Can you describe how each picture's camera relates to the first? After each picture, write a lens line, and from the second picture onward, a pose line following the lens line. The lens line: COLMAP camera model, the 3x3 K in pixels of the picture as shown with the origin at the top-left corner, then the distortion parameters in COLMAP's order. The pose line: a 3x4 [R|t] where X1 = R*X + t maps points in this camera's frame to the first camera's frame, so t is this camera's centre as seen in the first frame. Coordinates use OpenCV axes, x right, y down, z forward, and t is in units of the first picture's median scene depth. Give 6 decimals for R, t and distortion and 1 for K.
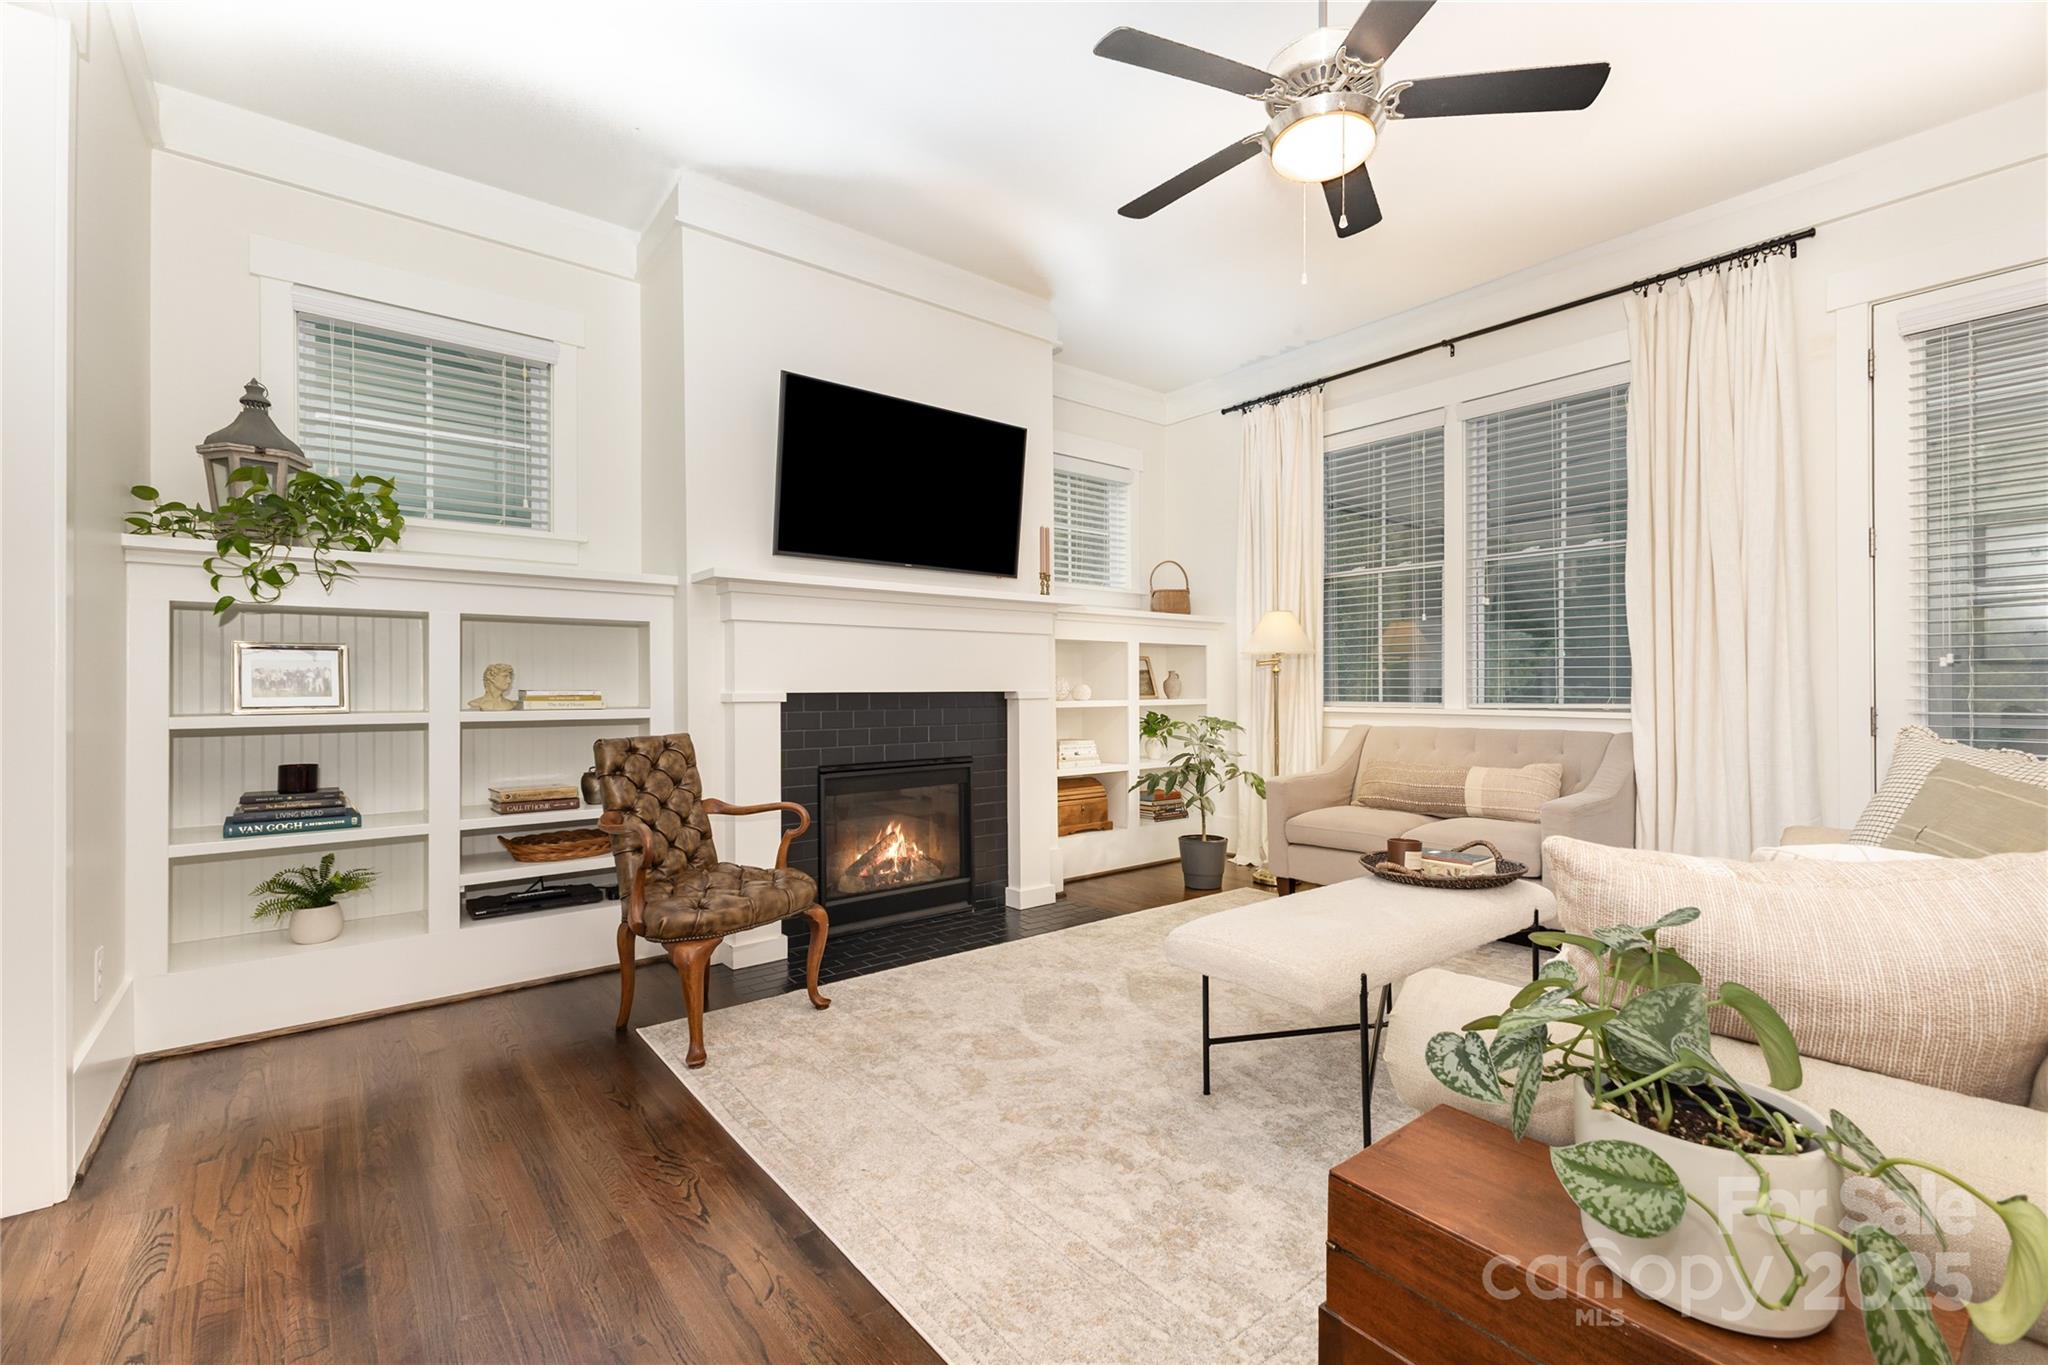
lens RADIAL K [[890.3, 0, 1040.0], [0, 890.3, 686.4], [0, 0, 1]] dist [0.003299, 0.000002]
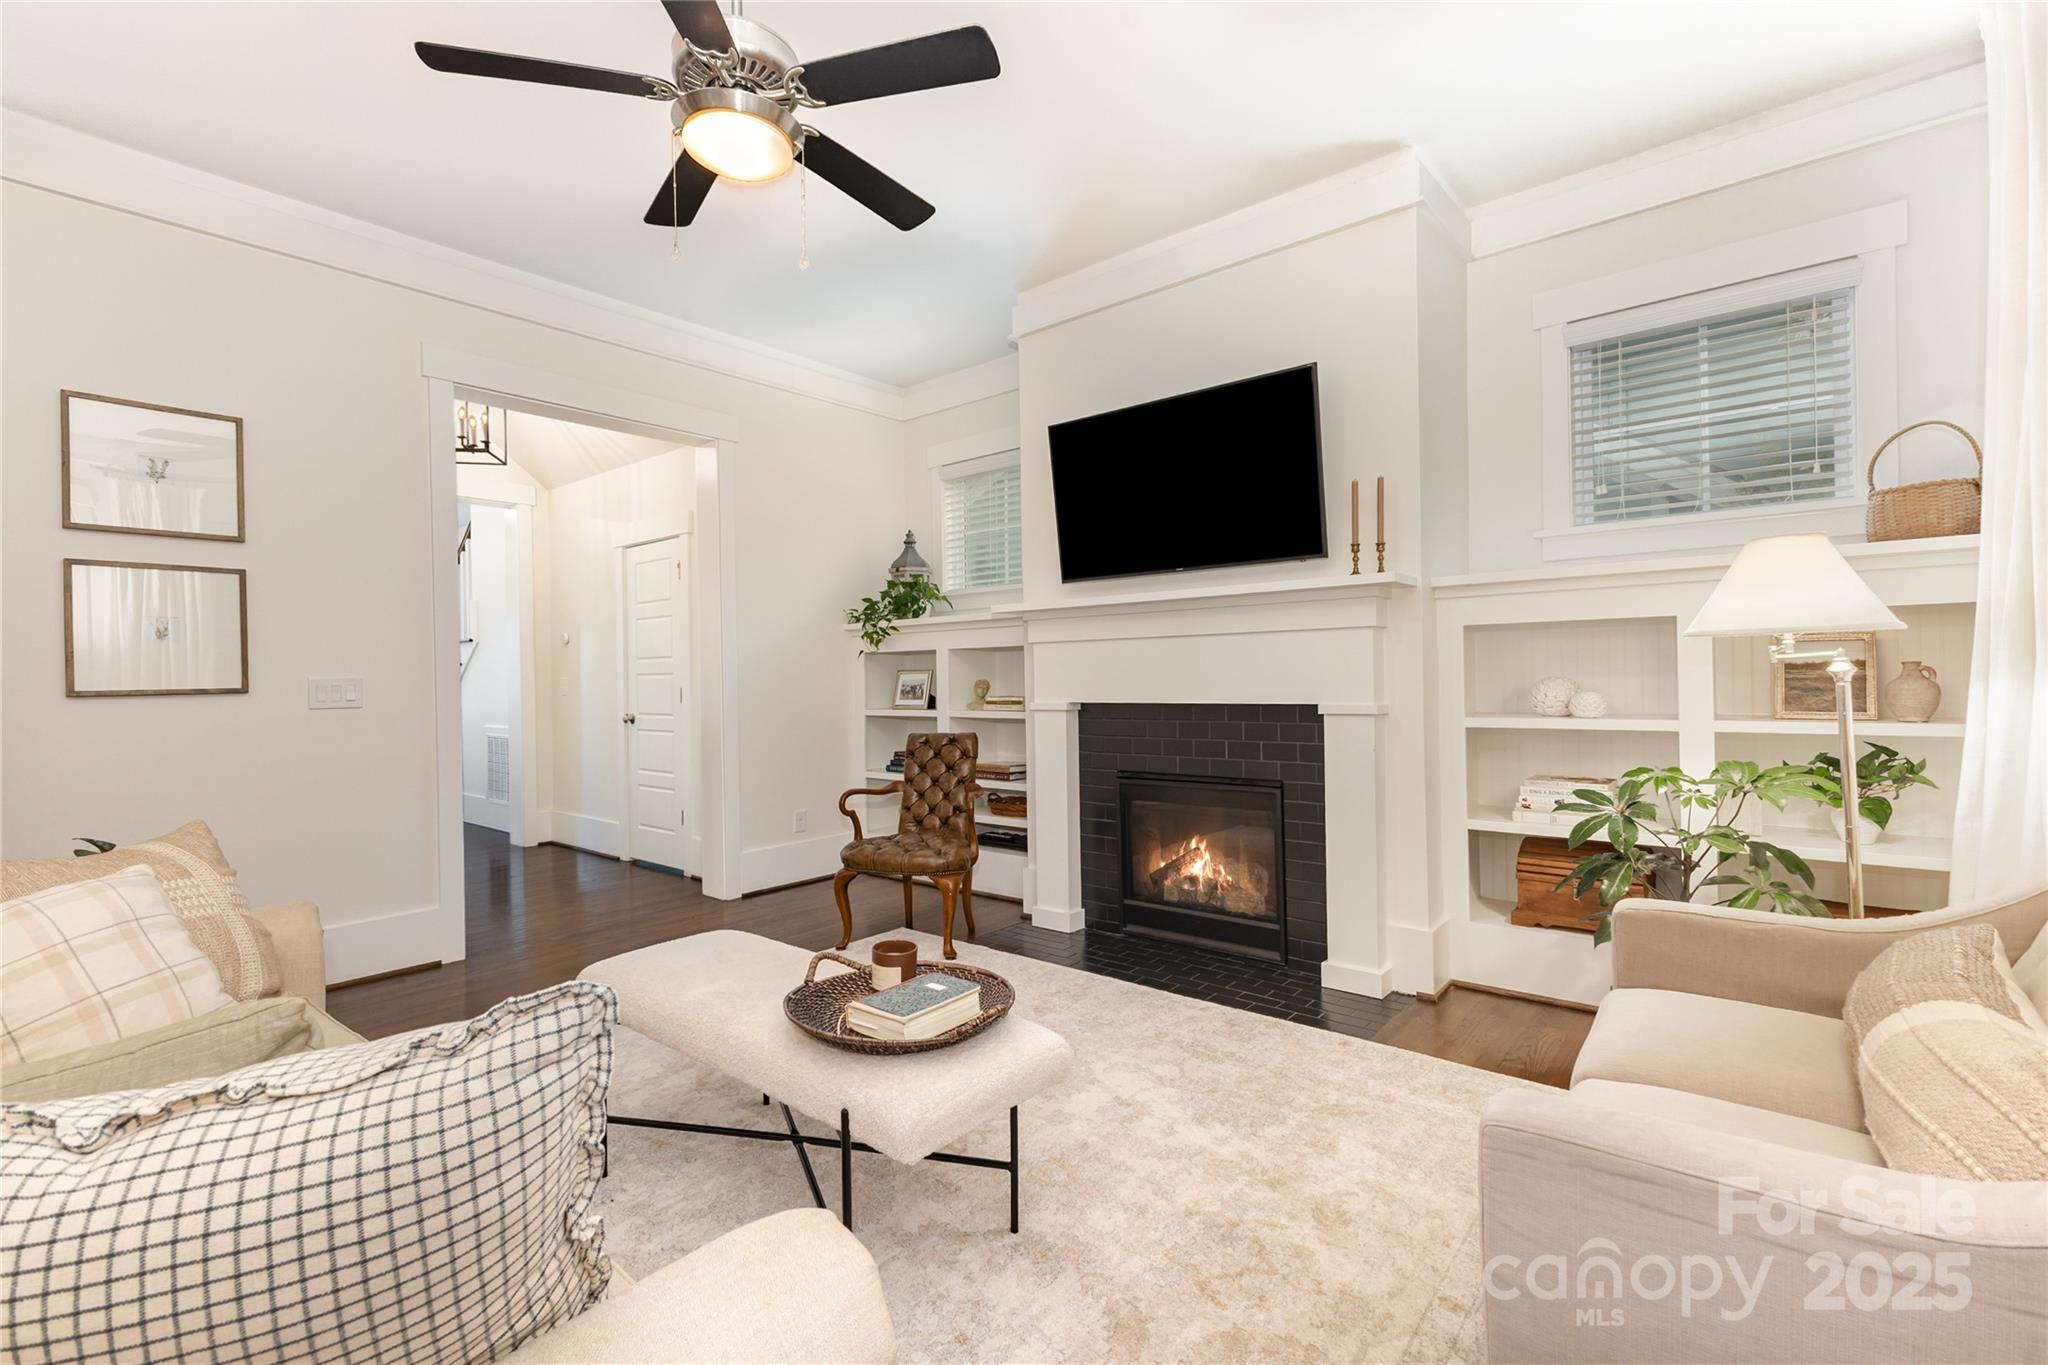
lens RADIAL K [[890.3, 0, 1038.6], [0, 890.3, 671.4], [0, 0, 1]] dist [0.003299, 0.000002]
pose [[0.194663, -0.002293, -0.980867, 0.744180], [0.020386, 0.999791, 0.001708, -0.031851], [0.980658, -0.020329, 0.194669, 0.656180]]
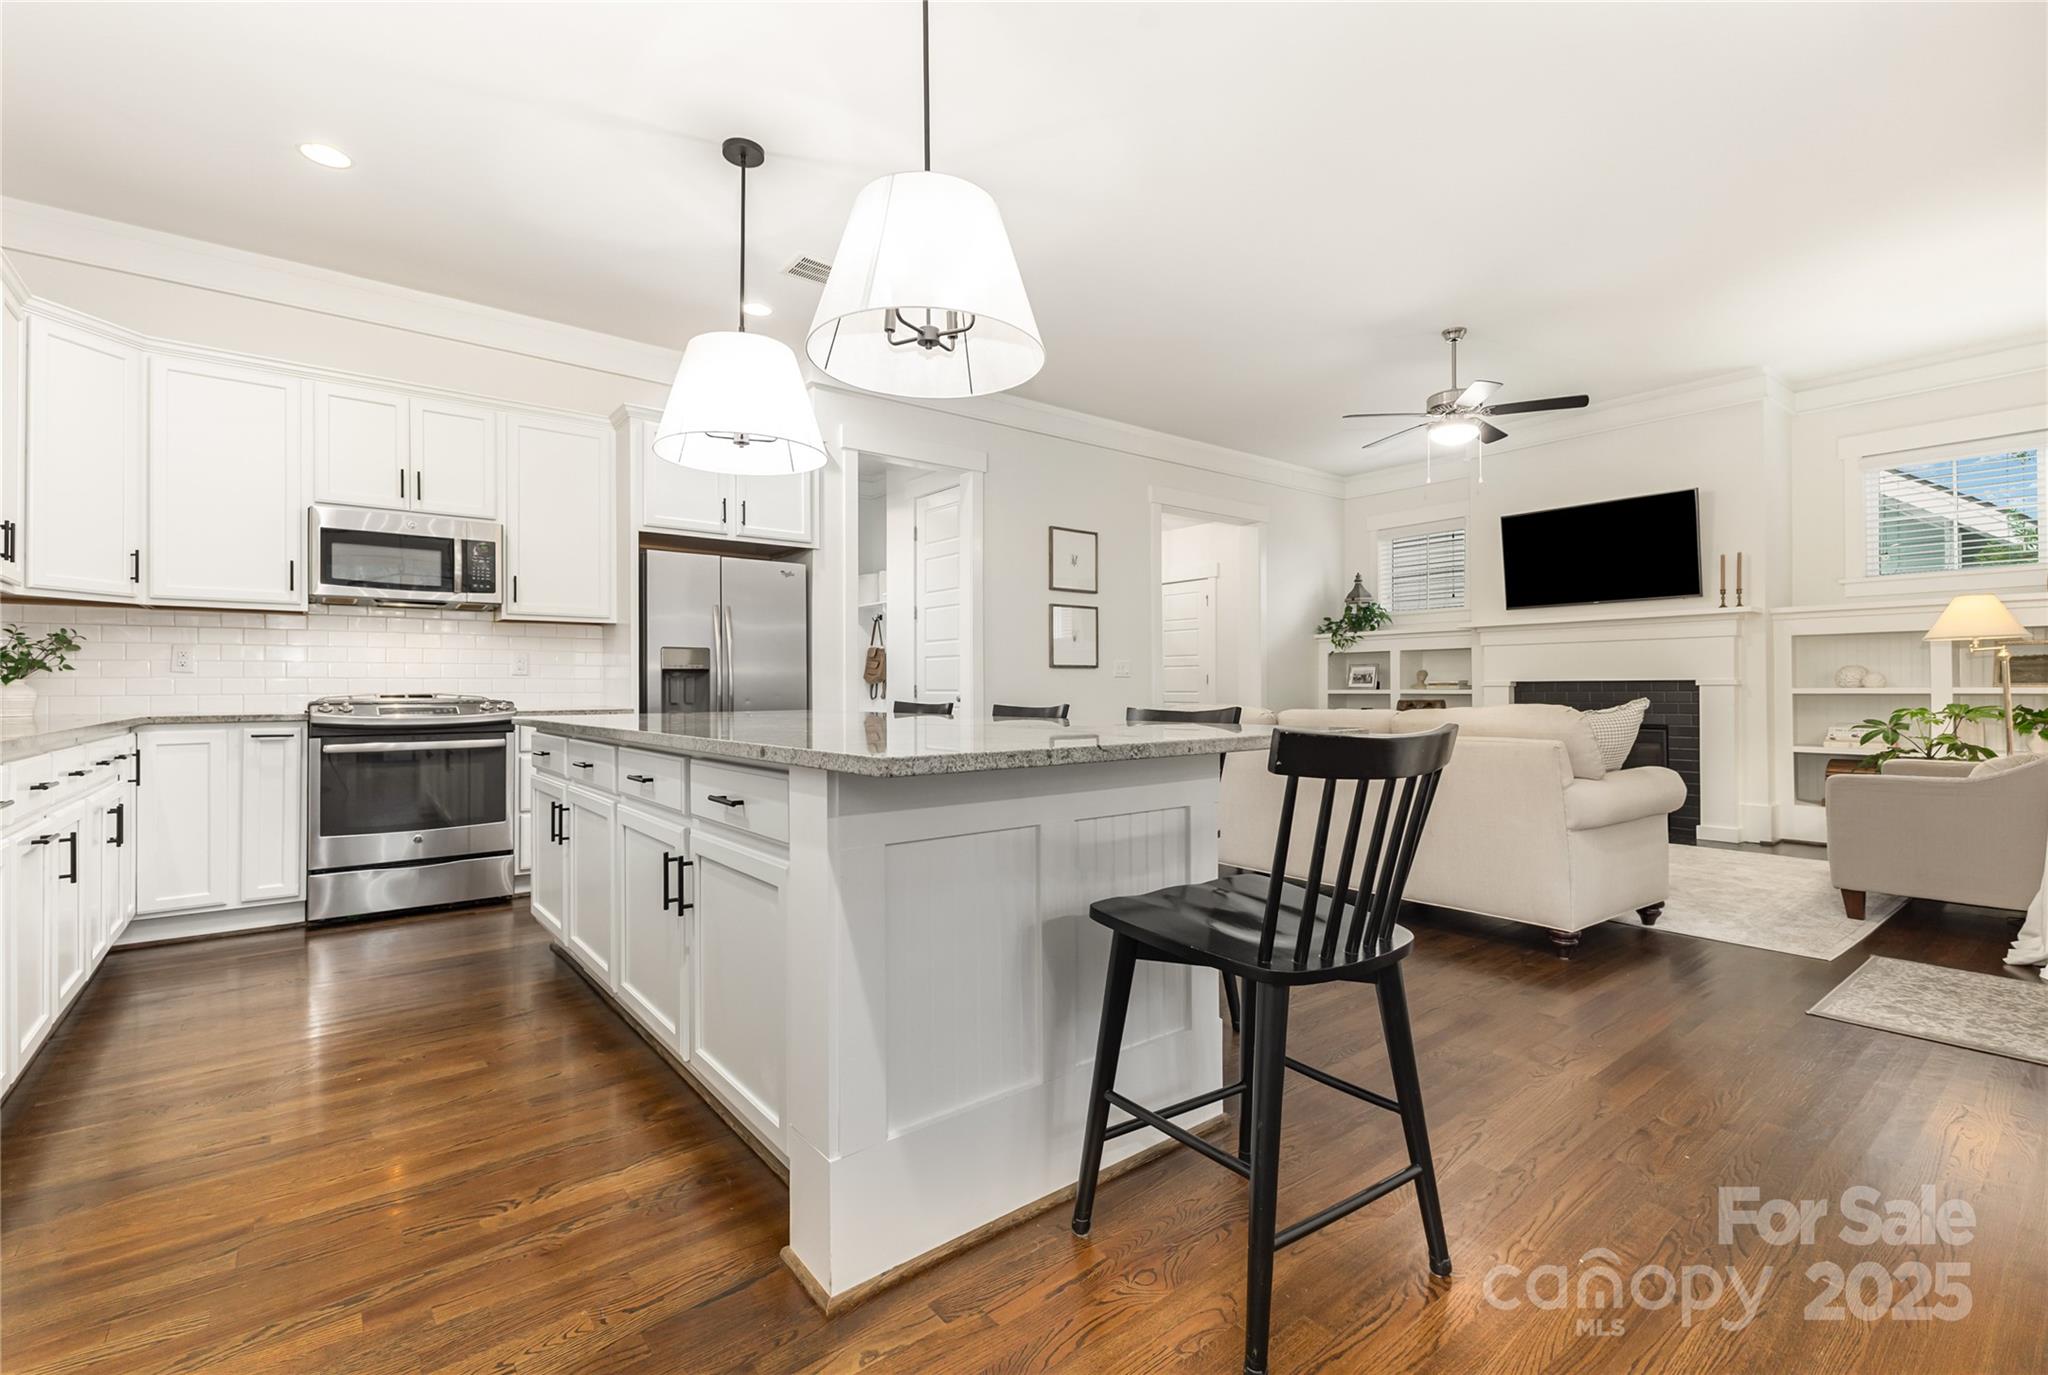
lens RADIAL K [[904.8, 0, 1029.7], [0, 904.8, 679.2], [0, 0, 1]] dist [0.002267, -0.000780]
pose [[-0.013584, -0.005910, -0.999890, 1.498347], [0.007617, 0.999953, -0.006014, 0.005546], [0.999879, -0.007698, -0.013538, -0.013498]]
